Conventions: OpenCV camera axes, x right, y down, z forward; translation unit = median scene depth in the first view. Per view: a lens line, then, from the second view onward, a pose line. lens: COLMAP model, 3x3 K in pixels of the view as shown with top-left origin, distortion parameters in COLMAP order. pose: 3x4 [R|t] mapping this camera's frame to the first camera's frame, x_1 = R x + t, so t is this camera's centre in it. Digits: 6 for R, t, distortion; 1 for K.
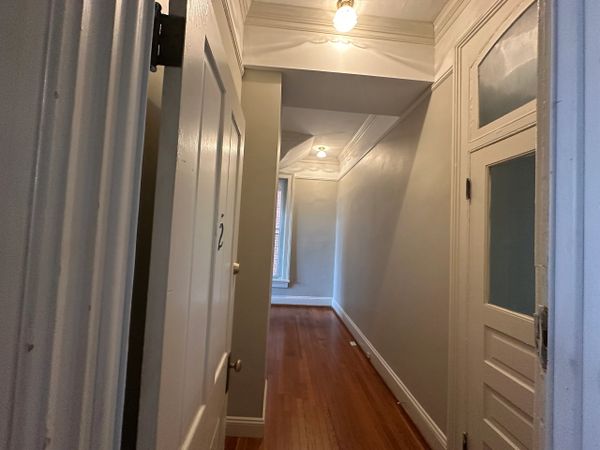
lens RADIAL K [[239.1, 0, 299.1], [0, 239.1, 226.8], [0, 0, 1]] dist [0.001888, -0.000220]
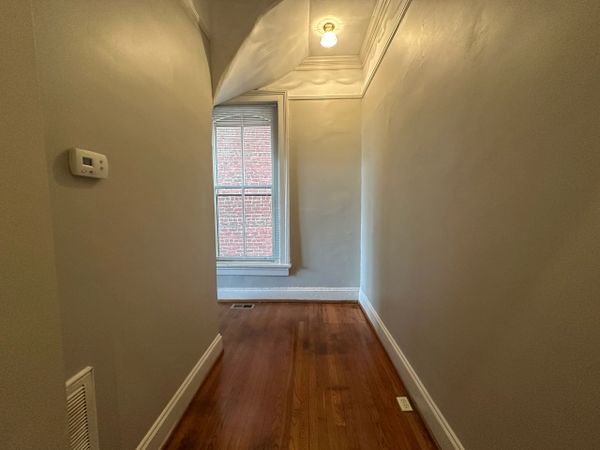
lens RADIAL K [[239.1, 0, 300.5], [0, 239.1, 225.6], [0, 0, 1]] dist [0.001888, -0.000220]
pose [[0.992743, -0.052727, -0.108082, 0.061599], [0.065008, 0.991414, 0.113452, 0.046996], [0.101172, -0.119655, 0.987647, 0.372121]]
